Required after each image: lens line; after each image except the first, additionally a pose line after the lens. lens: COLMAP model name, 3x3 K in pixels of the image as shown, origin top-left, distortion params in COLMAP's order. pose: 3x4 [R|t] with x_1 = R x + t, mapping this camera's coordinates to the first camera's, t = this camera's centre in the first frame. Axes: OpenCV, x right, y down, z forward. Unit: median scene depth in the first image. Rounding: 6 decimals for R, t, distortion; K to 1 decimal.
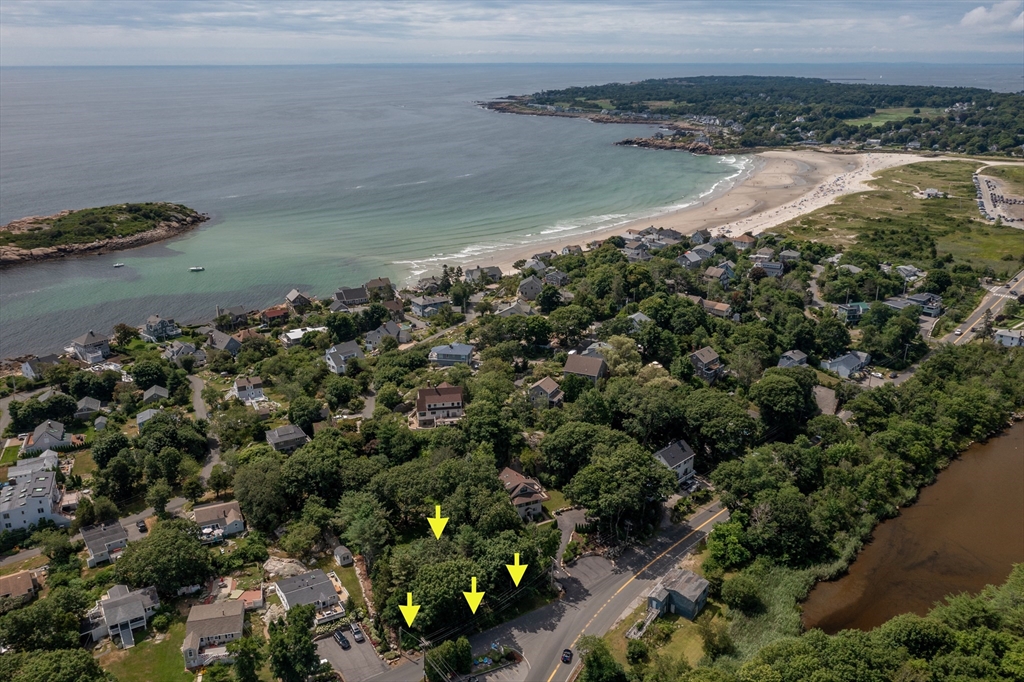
lens RADIAL K [[812.9, 0, 512.0], [0, 812.9, 341.0], [0, 0, 1]] dist [-0.010820, 0.003952]
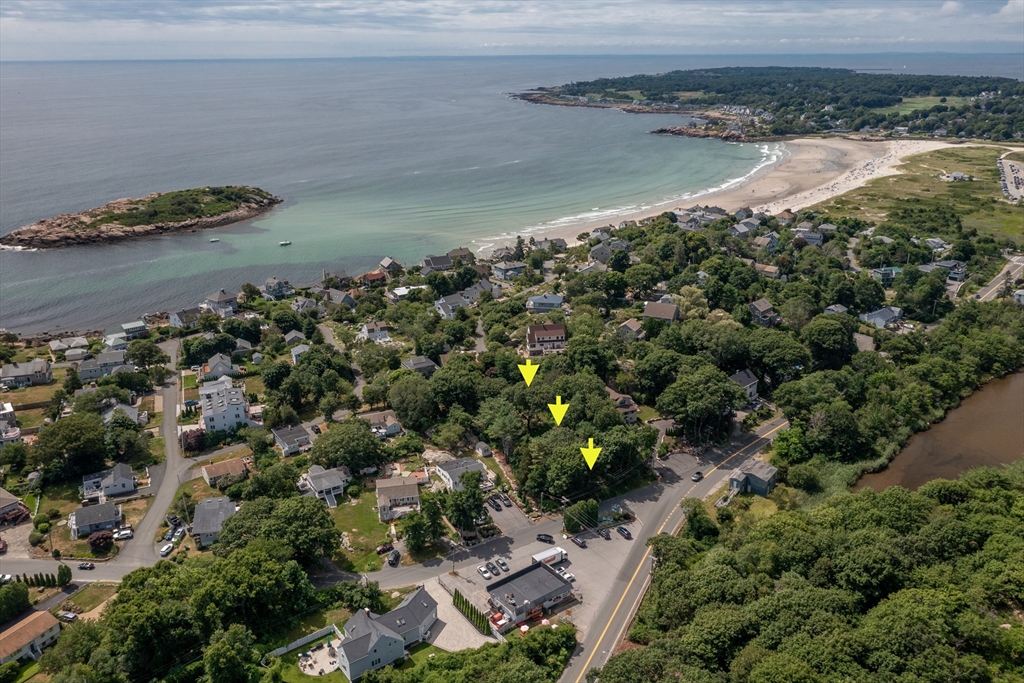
lens RADIAL K [[812.9, 0, 512.0], [0, 812.9, 341.5], [0, 0, 1]] dist [-0.010820, 0.003952]
pose [[0.999724, 0.002248, -0.023401, -0.087783], [-0.002033, 0.999956, 0.009190, 0.056175], [0.023420, -0.009140, 0.999684, -0.166357]]
